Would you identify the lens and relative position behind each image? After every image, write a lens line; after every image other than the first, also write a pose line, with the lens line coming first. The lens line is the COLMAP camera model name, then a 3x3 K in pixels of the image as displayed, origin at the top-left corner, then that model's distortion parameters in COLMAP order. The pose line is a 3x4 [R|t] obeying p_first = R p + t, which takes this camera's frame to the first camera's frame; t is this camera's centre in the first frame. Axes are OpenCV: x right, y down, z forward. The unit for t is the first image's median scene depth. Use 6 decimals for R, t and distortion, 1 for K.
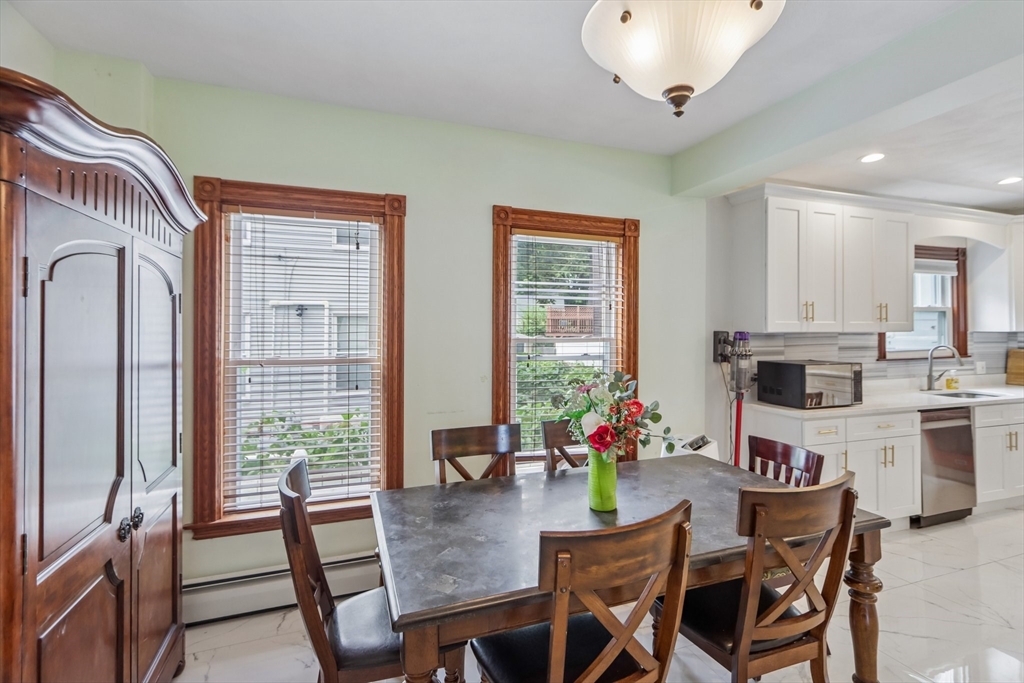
lens RADIAL K [[483.5, 0, 513.4], [0, 483.5, 332.6], [0, 0, 1]] dist [-0.005282, -0.000764]
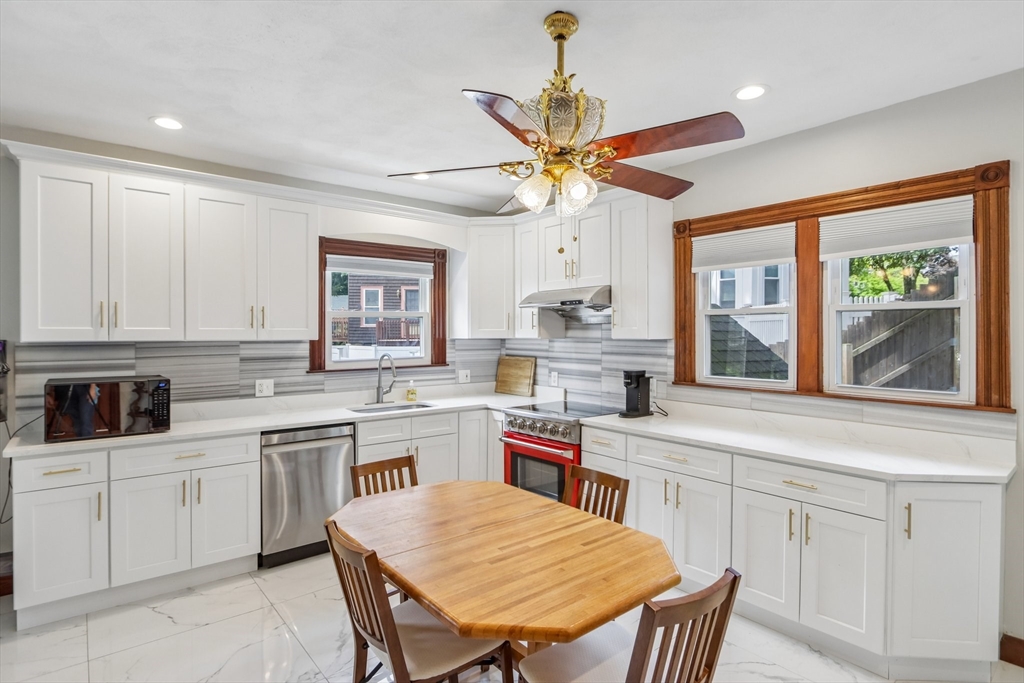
lens RADIAL K [[520.7, 0, 509.7], [0, 520.7, 345.1], [0, 0, 1]] dist [0.003640, 0.000427]
pose [[0.944510, -0.005482, 0.328436, 0.774924], [-0.000353, 0.999843, 0.017704, -0.008294], [-0.328481, -0.016837, 0.944360, -0.008299]]
